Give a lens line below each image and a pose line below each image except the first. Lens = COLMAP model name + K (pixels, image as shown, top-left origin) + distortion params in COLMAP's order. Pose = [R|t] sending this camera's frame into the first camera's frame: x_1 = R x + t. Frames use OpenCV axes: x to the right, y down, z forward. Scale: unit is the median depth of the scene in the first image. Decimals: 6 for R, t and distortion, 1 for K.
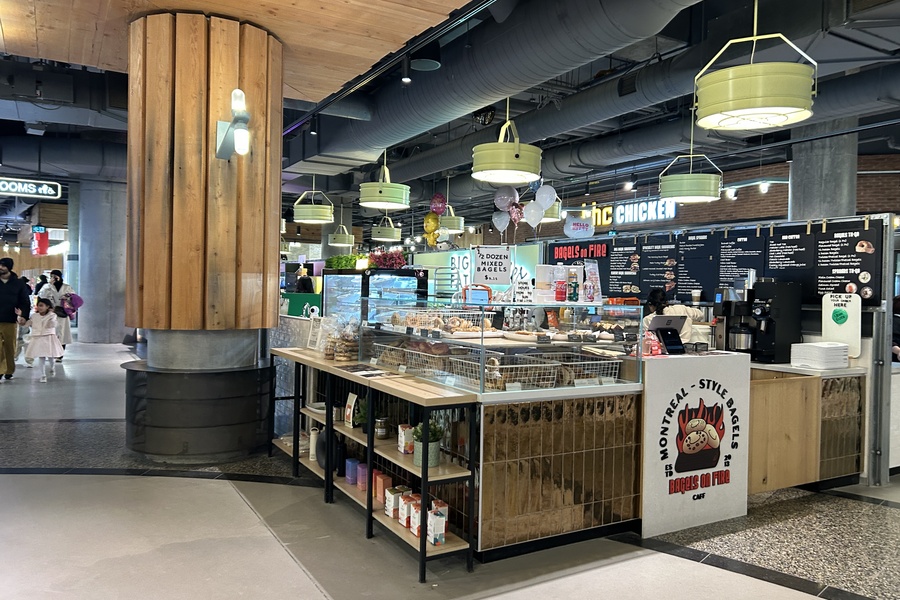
lens RADIAL K [[675.3, 0, 450.0], [0, 675.3, 300.0], [0, 0, 1]] dist [-0.005870, -0.002889]
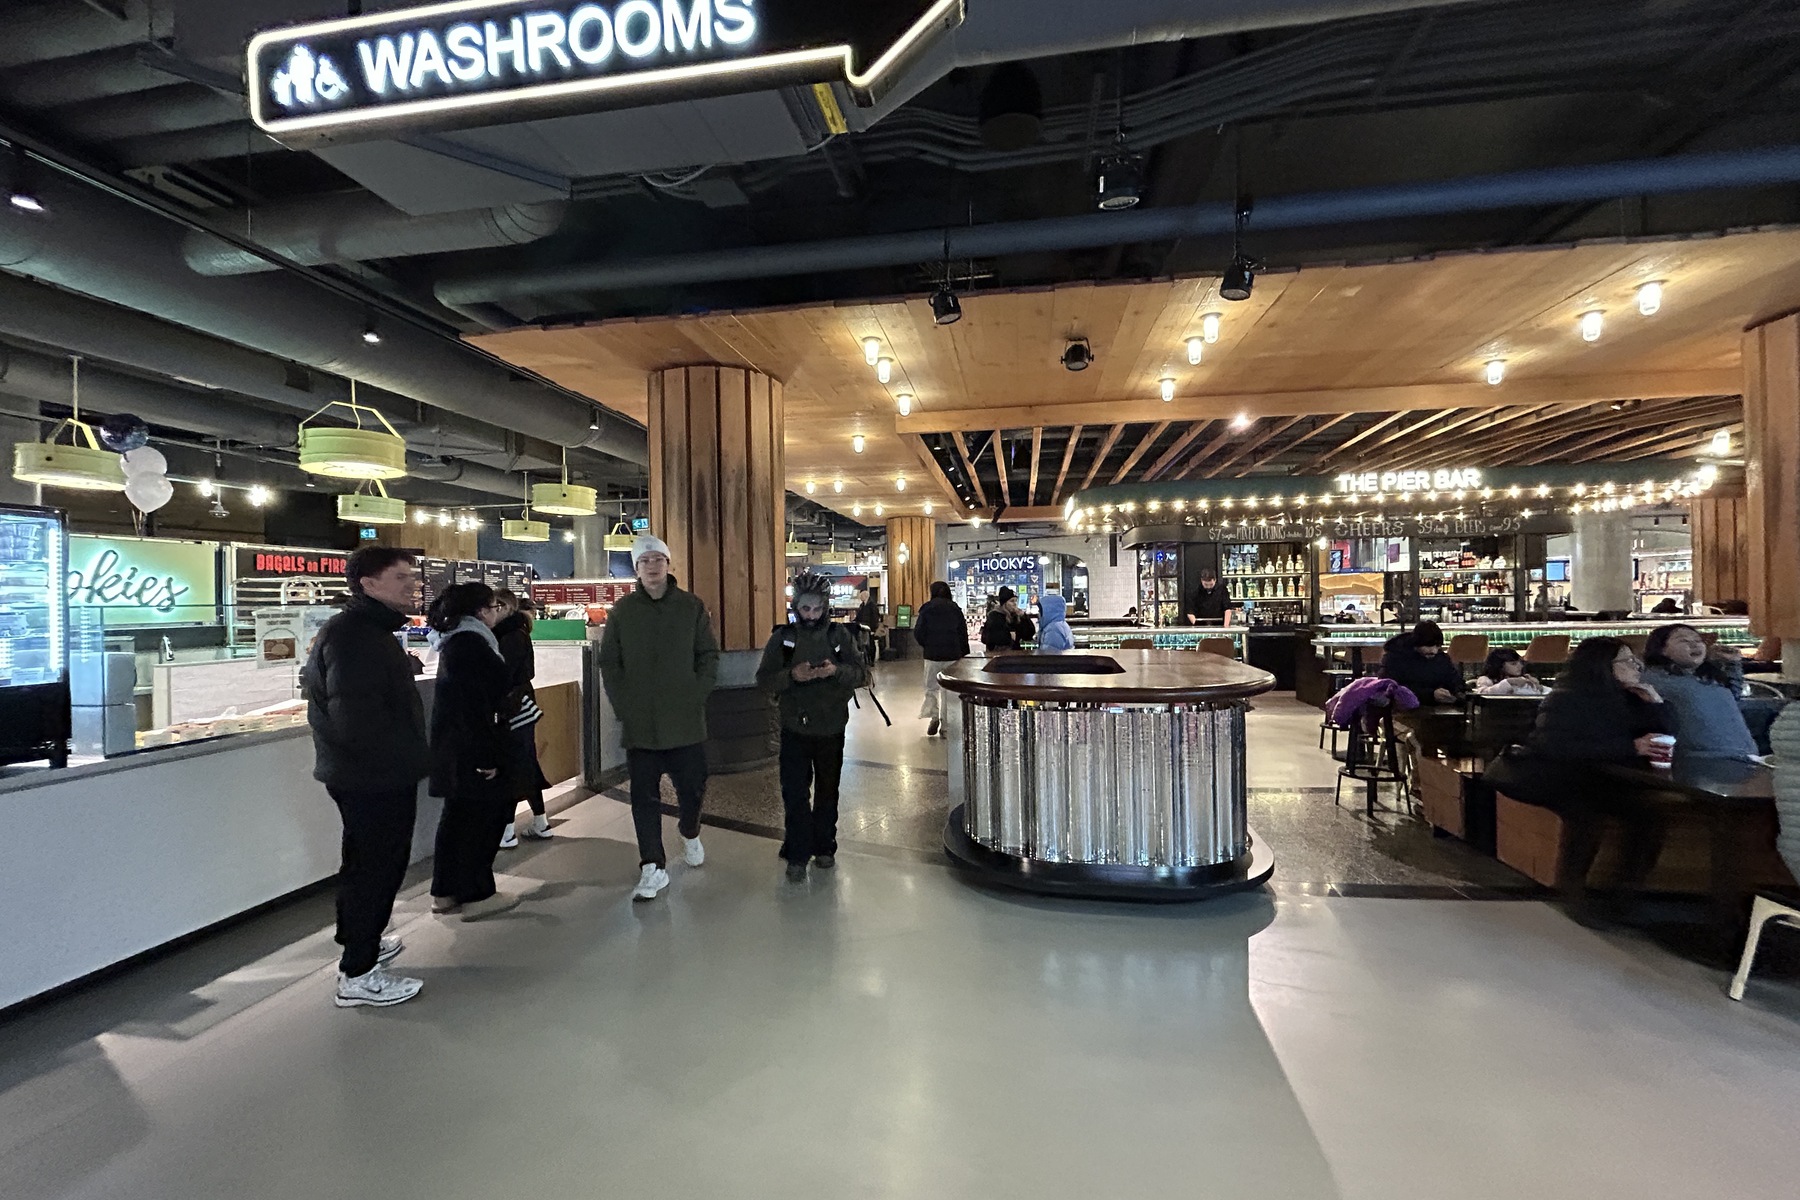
lens RADIAL K [[738.2, 0, 900.0], [0, 738.2, 600.0], [0, 0, 1]] dist [0.000022, -0.000001]
pose [[-0.779719, -0.005339, 0.626107, -1.119860], [0.014248, 0.999553, 0.026267, -0.048976], [-0.625968, 0.029401, -0.779294, 1.482039]]
